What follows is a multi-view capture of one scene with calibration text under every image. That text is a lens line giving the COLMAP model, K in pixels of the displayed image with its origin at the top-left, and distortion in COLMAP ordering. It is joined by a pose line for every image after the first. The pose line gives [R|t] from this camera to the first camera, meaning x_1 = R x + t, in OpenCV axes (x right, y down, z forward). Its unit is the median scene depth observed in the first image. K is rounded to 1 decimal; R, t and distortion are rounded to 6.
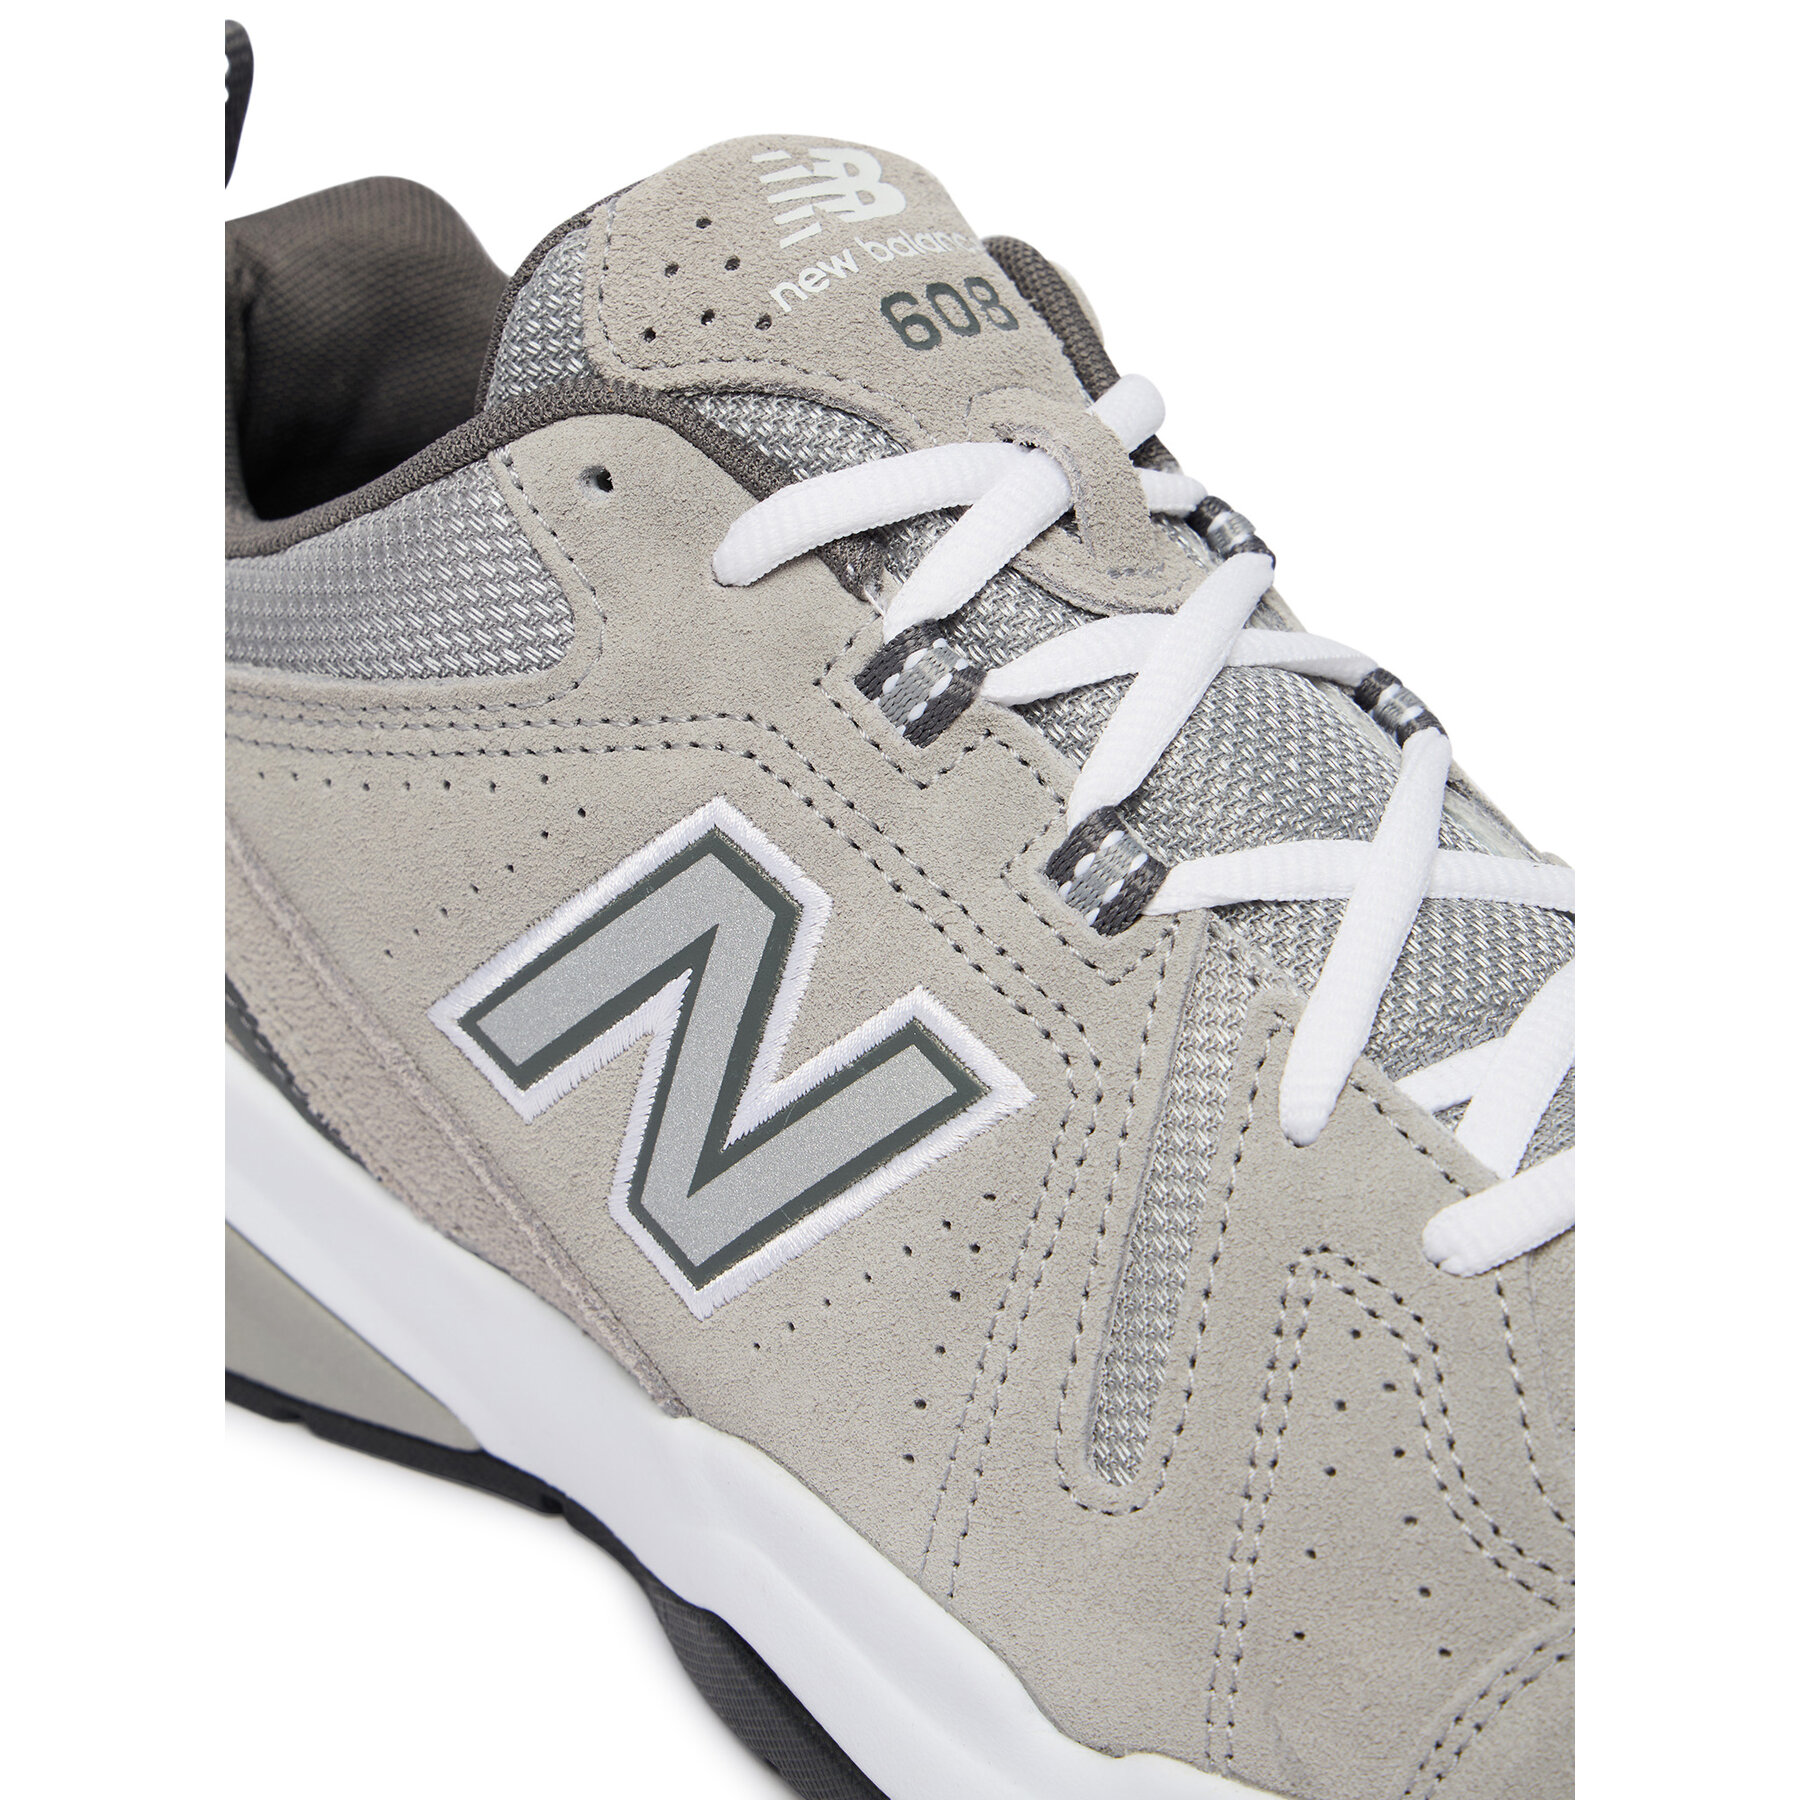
lens RADIAL K [[4997.8, 0, 853.3], [0, 4997.8, 601.4], [0, 0, 1]] dist [-0.165596, 0.000000]
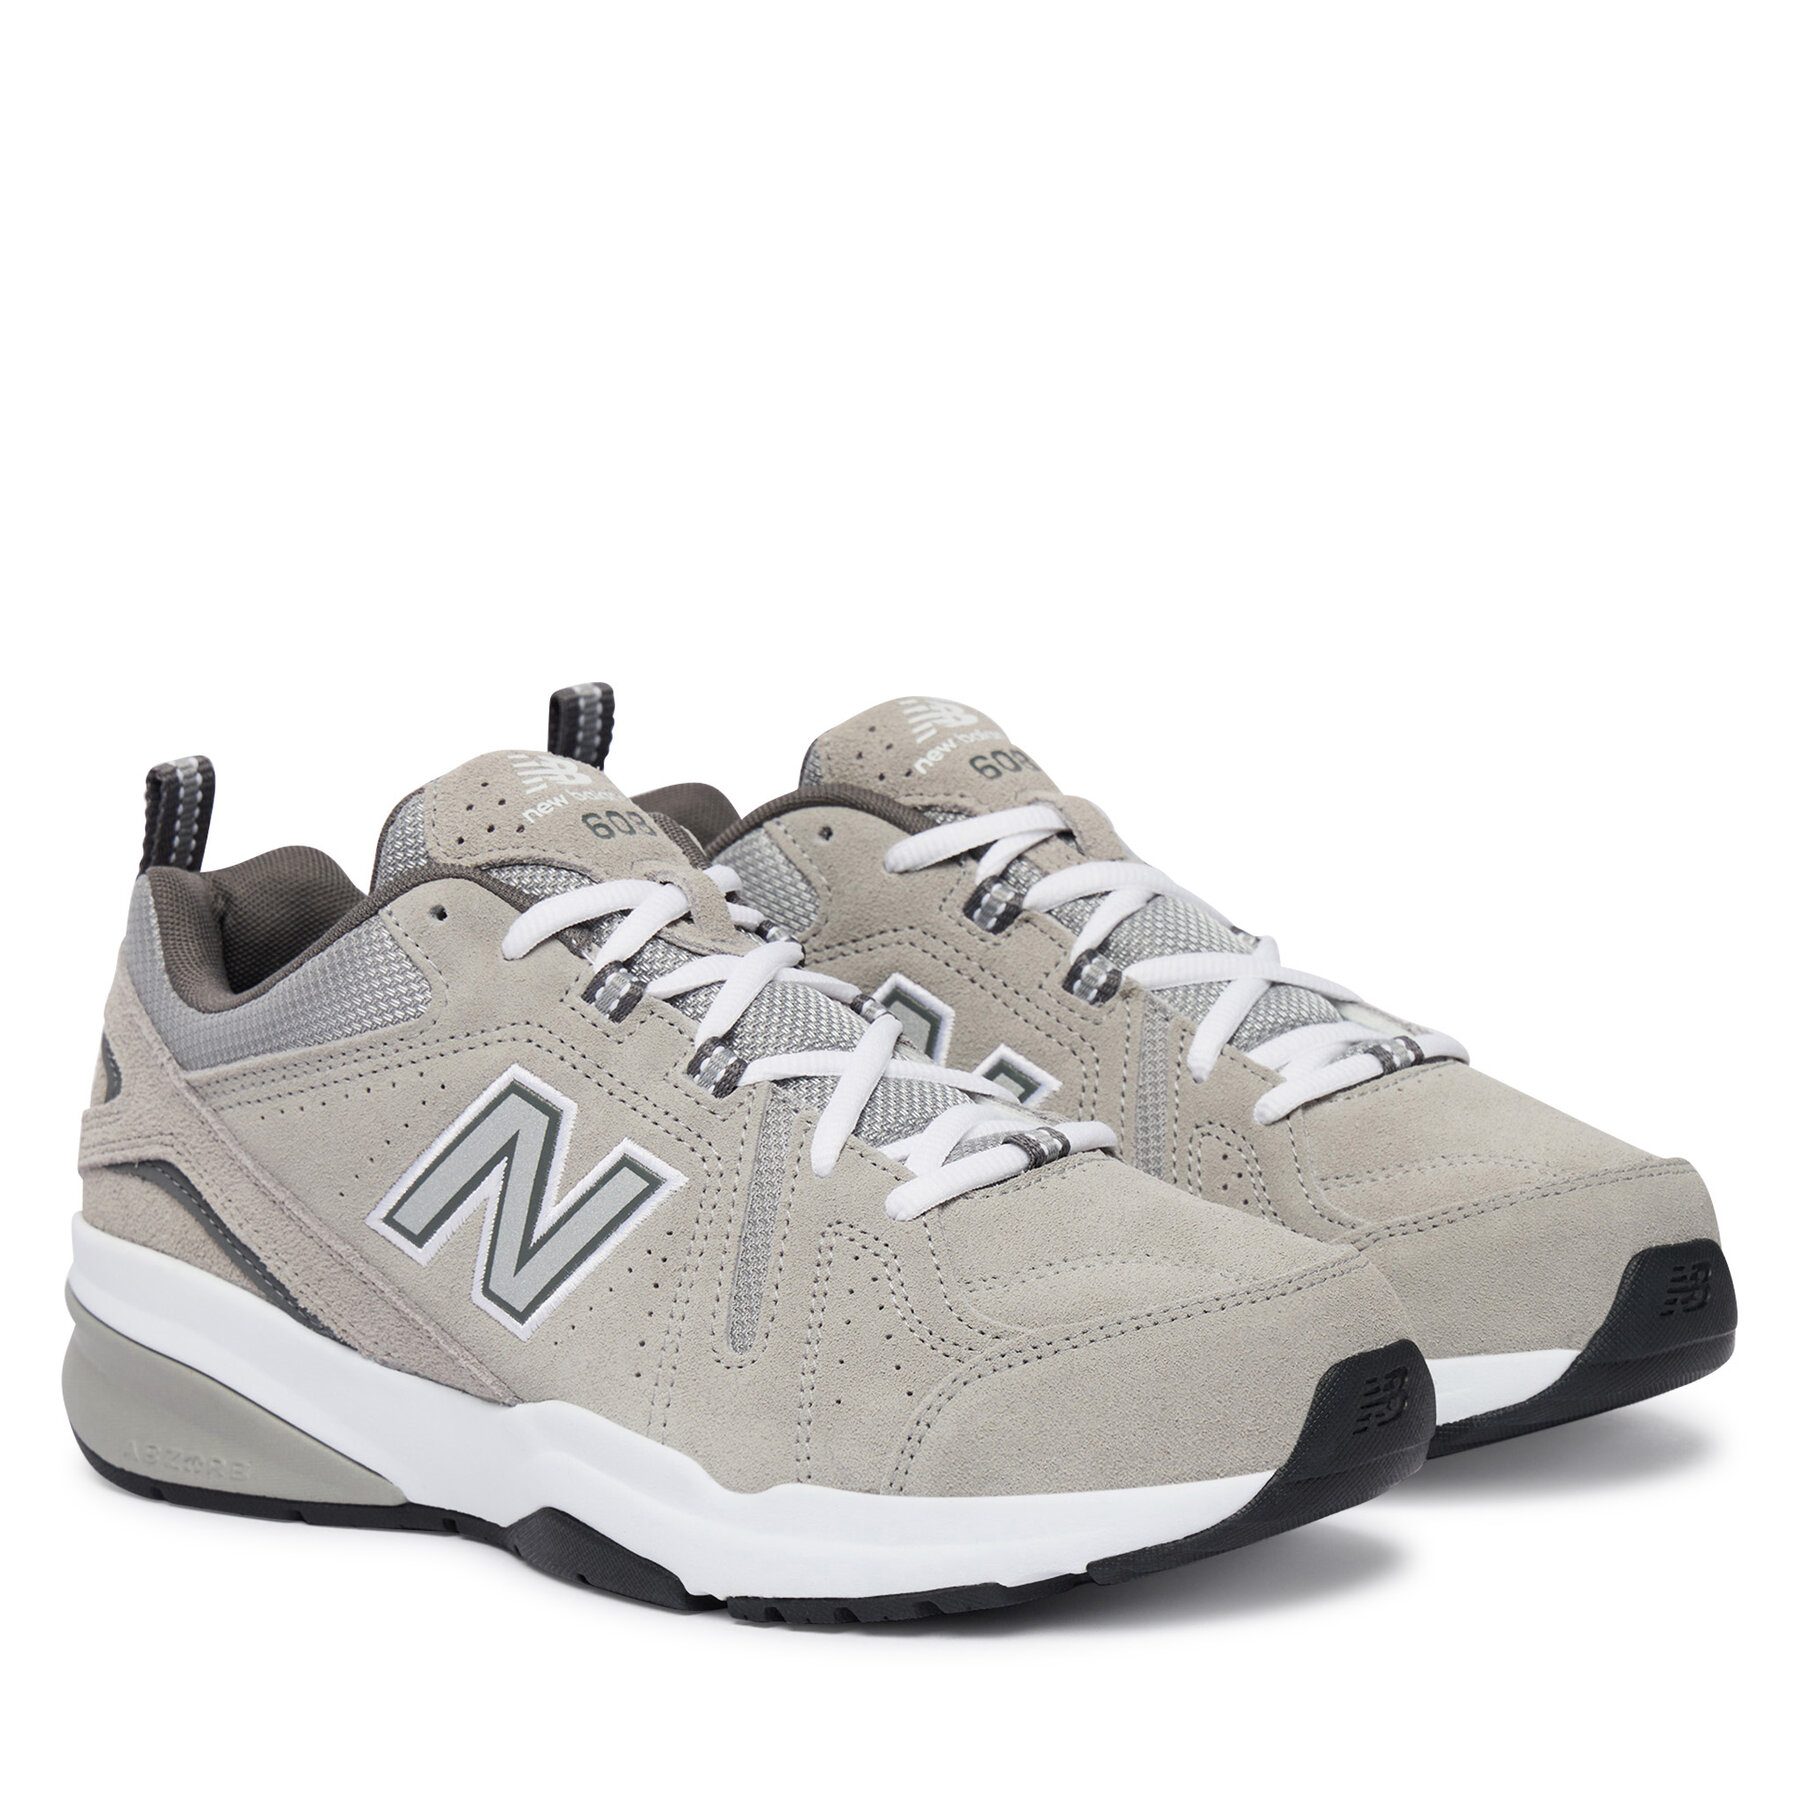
lens RADIAL K [[6385.3, 0, 899.7], [0, 6385.3, 899.6], [0, 0, 1]] dist [0.105001, 0.000000]
pose [[0.995732, -0.076969, 0.050935, -0.000018], [0.086218, 0.972649, -0.215688, 0.516221], [-0.032941, 0.219159, 0.975133, -1.394311]]
